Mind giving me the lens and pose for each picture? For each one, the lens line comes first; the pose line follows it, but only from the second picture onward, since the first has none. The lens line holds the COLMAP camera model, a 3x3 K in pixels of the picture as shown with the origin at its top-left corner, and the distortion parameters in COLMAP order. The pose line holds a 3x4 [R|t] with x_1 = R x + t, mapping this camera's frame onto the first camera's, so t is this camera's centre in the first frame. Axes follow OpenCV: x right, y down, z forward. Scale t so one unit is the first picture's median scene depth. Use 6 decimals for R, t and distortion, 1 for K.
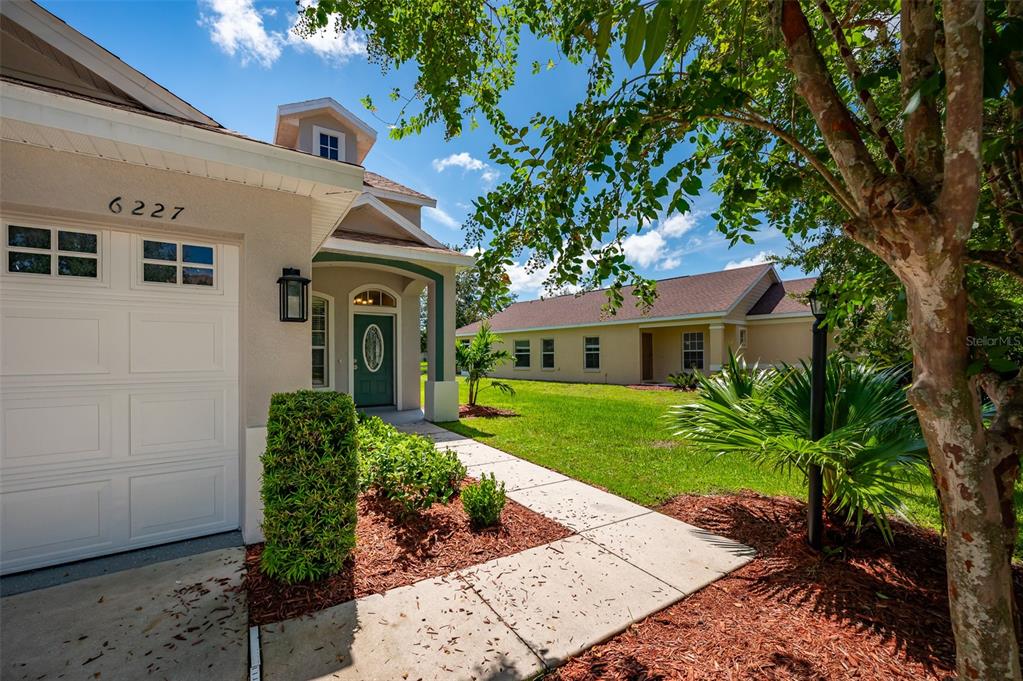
lens RADIAL K [[412.7, 0, 510.2], [0, 412.7, 357.1], [0, 0, 1]] dist [0.001431, 0.000197]
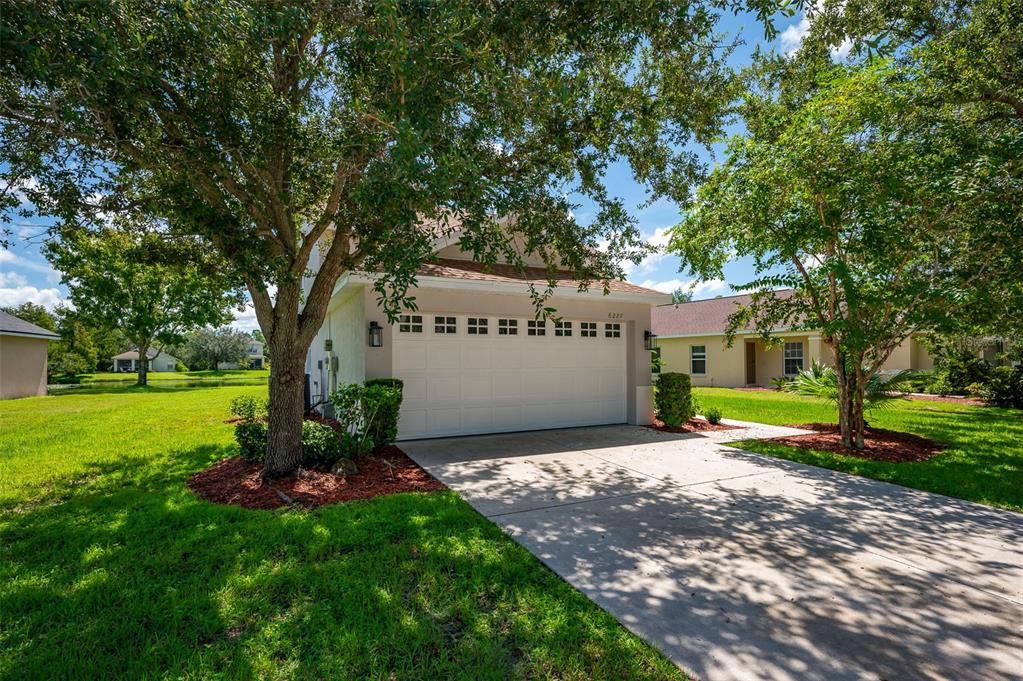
lens RADIAL K [[451.7, 0, 517.0], [0, 451.7, 348.3], [0, 0, 1]] dist [0.001009, 0.000045]
pose [[0.991652, 0.000377, -0.128941, -0.518305], [-0.004686, 0.999441, -0.033116, 0.007869], [0.128857, 0.033444, 0.991099, -1.136761]]
